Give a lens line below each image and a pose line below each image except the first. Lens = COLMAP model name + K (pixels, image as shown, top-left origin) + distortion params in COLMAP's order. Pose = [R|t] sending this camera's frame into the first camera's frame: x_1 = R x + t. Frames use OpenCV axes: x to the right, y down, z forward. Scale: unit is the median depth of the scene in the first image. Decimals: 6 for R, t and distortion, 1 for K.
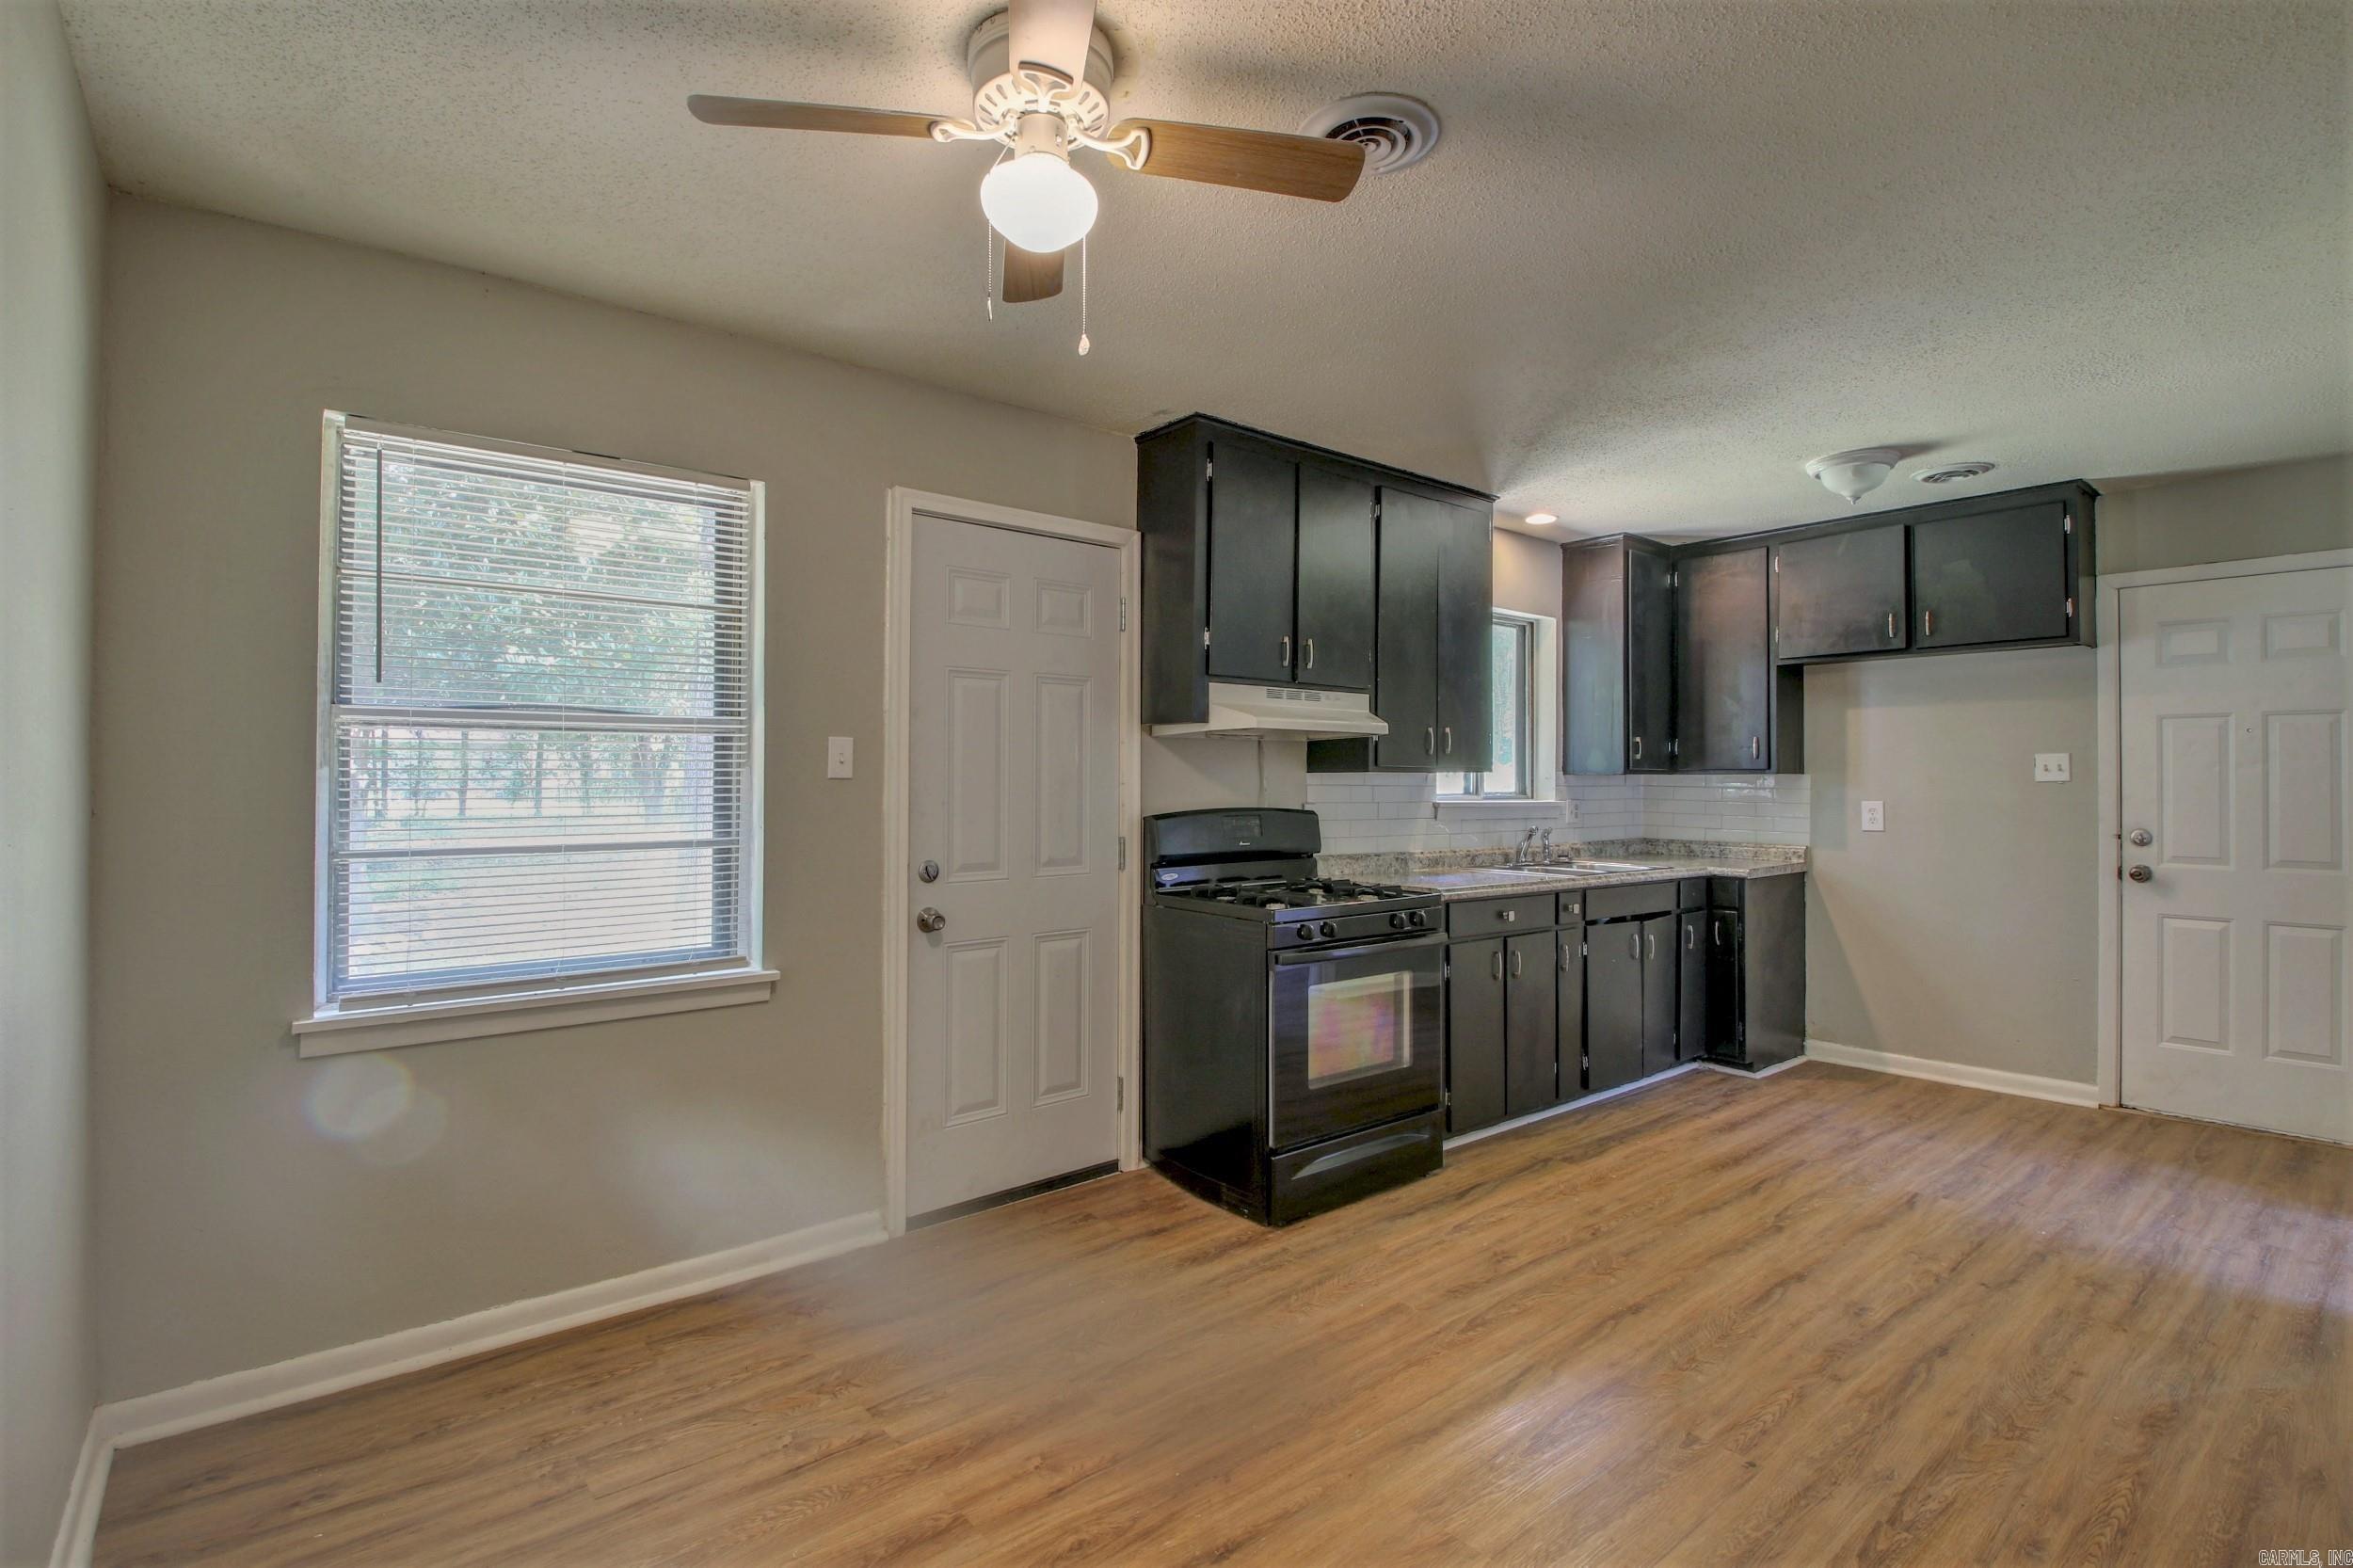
lens RADIAL K [[1107.7, 0, 1164.2], [0, 1107.7, 761.6], [0, 0, 1]] dist [-0.005716, -0.011272]
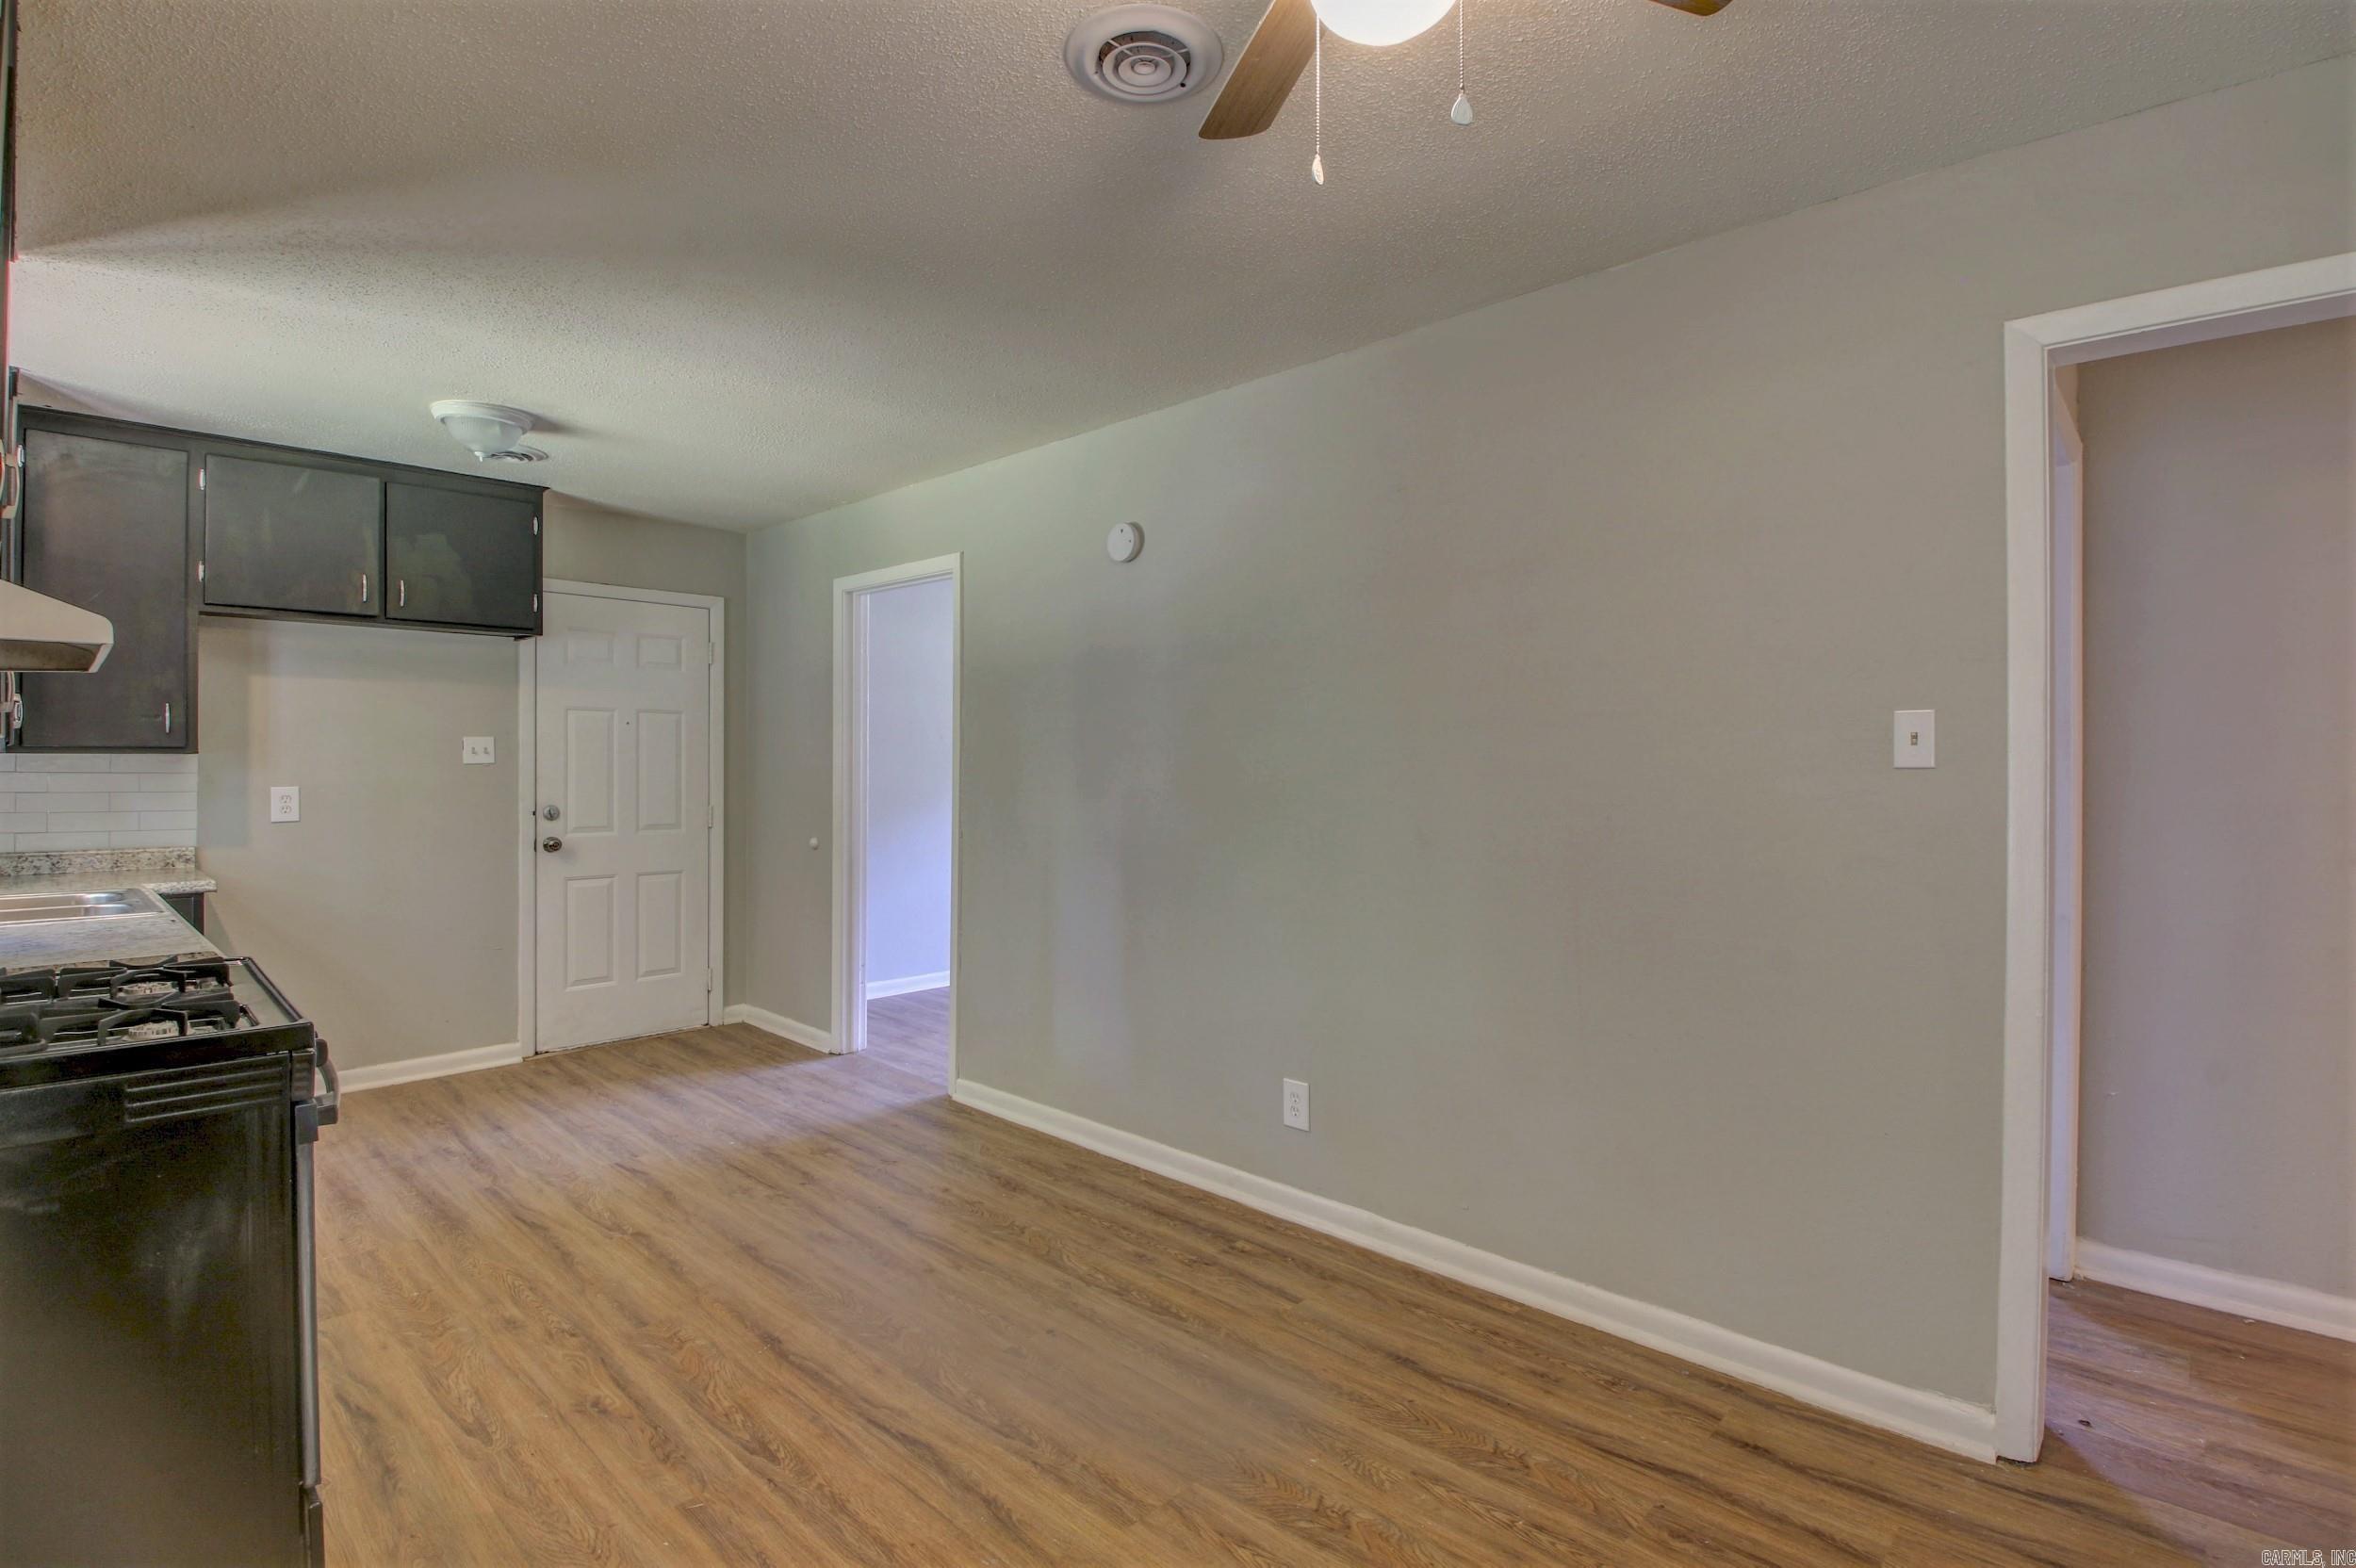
lens RADIAL K [[1109.1, 0, 1180.7], [0, 1109.1, 766.4], [0, 0, 1]] dist [-0.005716, -0.011272]
pose [[-0.134303, -0.003082, 0.990936, -0.395022], [-0.017433, 0.999848, 0.000747, 0.010298], [-0.990787, -0.017175, -0.134336, 0.596427]]
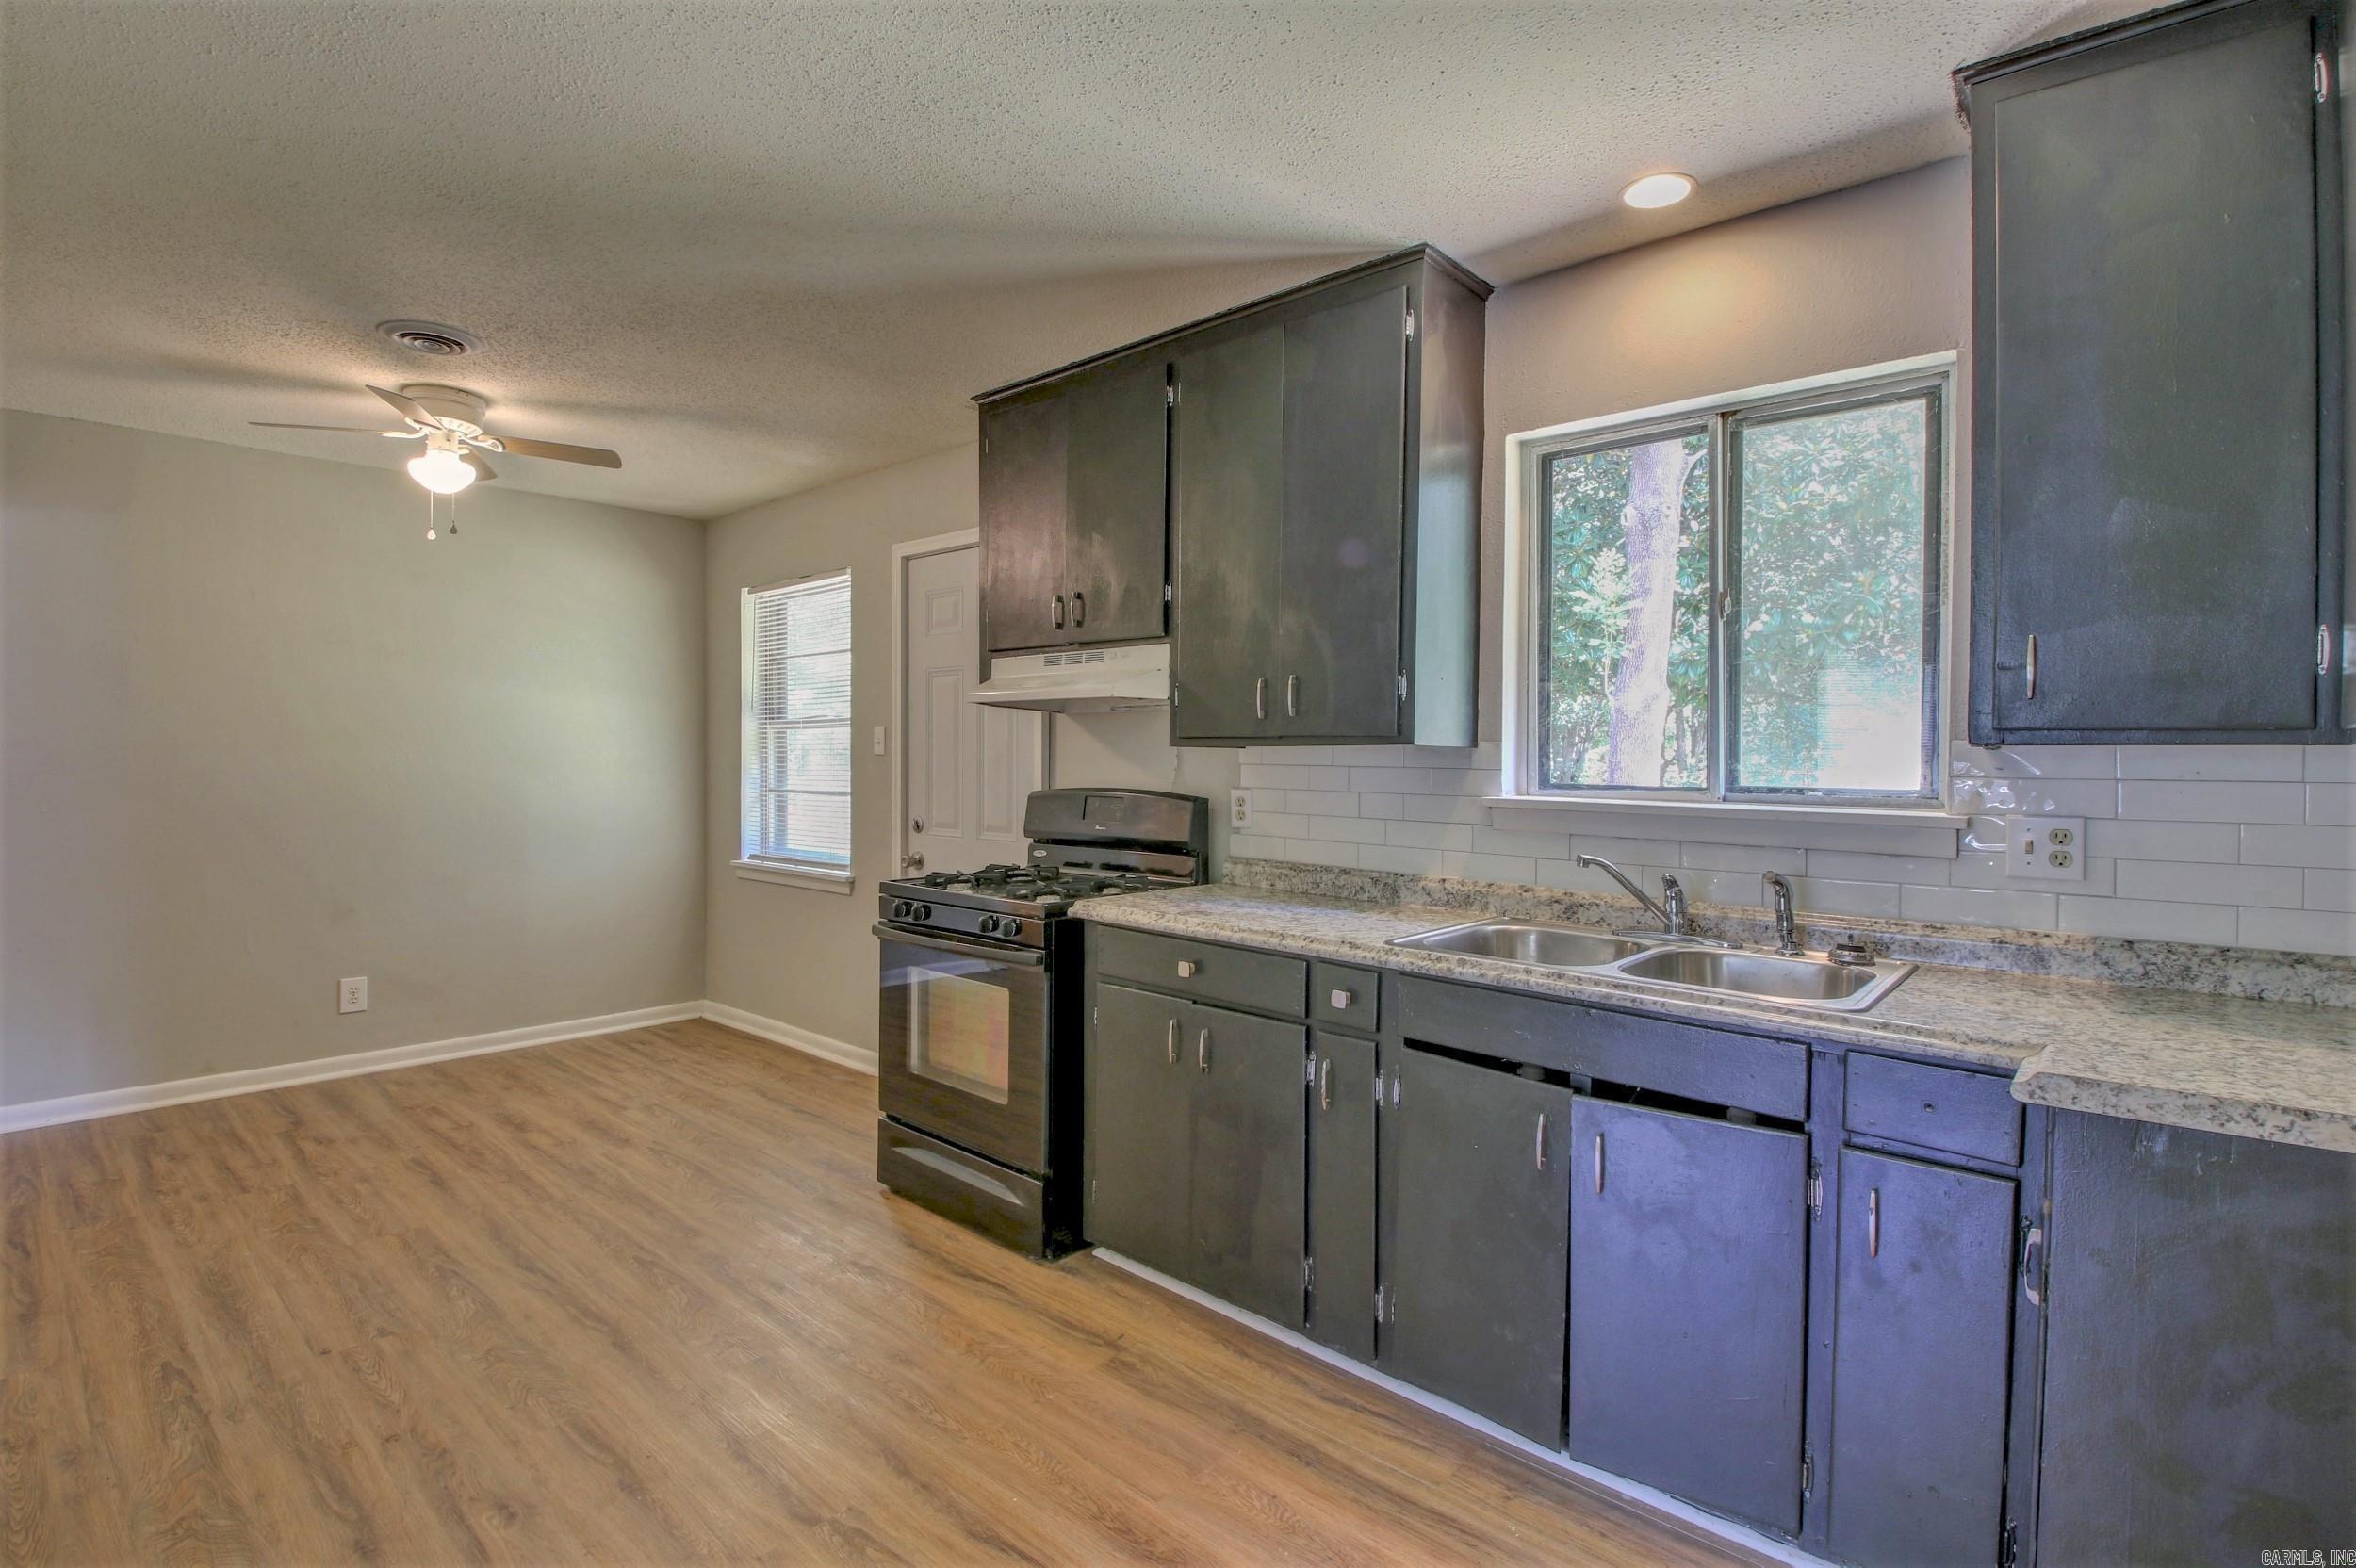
lens RADIAL K [[1109.1, 0, 1164.9], [0, 1109.1, 766.0], [0, 0, 1]] dist [-0.005716, -0.011272]
pose [[0.154372, 0.005586, -0.987997, 1.029102], [0.007503, 0.999949, 0.006826, 0.019642], [0.987984, -0.008466, 0.154322, 0.975062]]
